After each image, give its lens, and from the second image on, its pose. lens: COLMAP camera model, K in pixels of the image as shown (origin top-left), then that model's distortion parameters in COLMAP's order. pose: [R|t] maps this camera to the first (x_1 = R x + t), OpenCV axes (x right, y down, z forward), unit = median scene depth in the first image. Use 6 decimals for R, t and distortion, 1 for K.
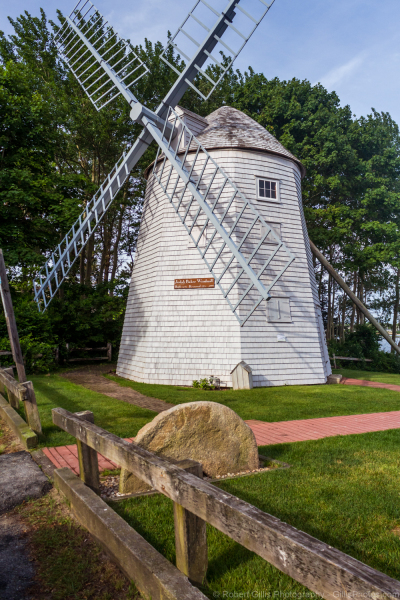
lens RADIAL K [[484.6, 0, 200.0], [0, 484.6, 300.0], [0, 0, 1]] dist [0.030413, -0.006146]
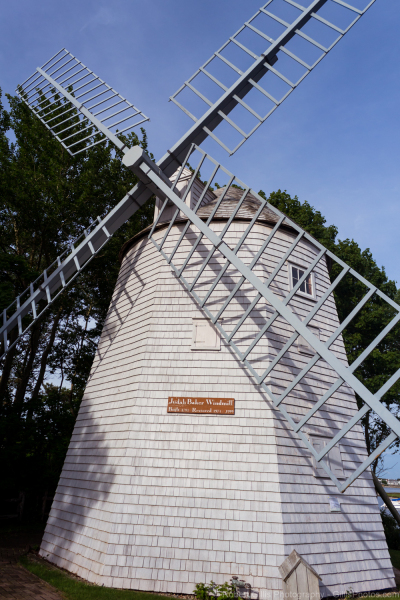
lens RADIAL K [[484.6, 0, 200.0], [0, 484.6, 300.0], [0, 0, 1]] dist [0.030413, -0.006146]
pose [[0.980968, 0.106375, 0.162439, -0.128841], [-0.058232, 0.959246, -0.276507, 0.008418], [-0.185232, 0.261786, 0.947184, 0.363769]]
